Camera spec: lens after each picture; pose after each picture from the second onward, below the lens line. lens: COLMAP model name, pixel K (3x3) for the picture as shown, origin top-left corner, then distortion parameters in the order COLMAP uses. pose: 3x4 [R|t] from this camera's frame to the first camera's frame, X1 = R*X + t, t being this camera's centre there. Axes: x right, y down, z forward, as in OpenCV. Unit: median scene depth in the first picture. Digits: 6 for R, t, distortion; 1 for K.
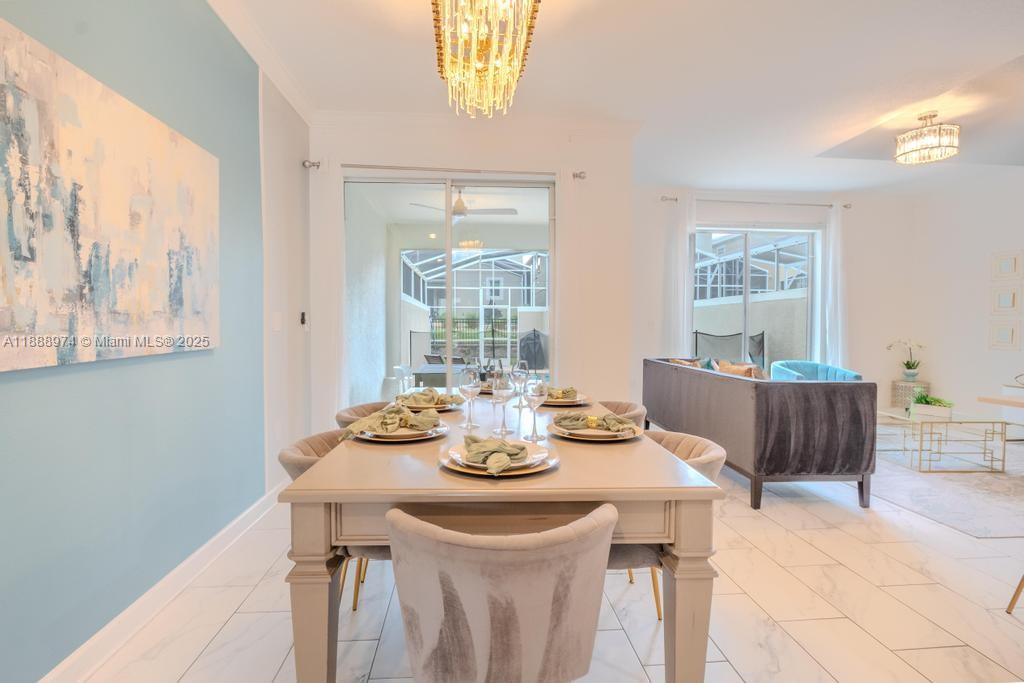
lens RADIAL K [[481.0, 0, 504.1], [0, 481.0, 339.6], [0, 0, 1]] dist [-0.016955, 0.001335]
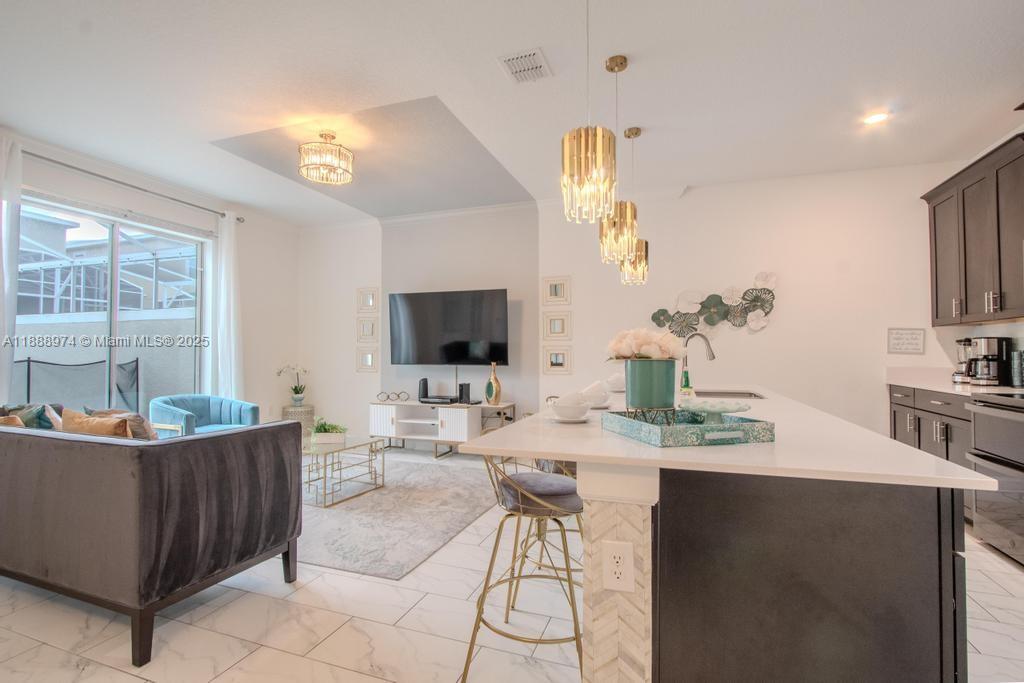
lens RADIAL K [[493.2, 0, 498.3], [0, 493.2, 345.7], [0, 0, 1]] dist [-0.059938, 0.027056]
pose [[0.413253, 0.015362, 0.910487, 0.142200], [0.024195, 0.999319, -0.027843, -0.003984], [-0.910295, 0.033535, 0.412600, 0.292550]]
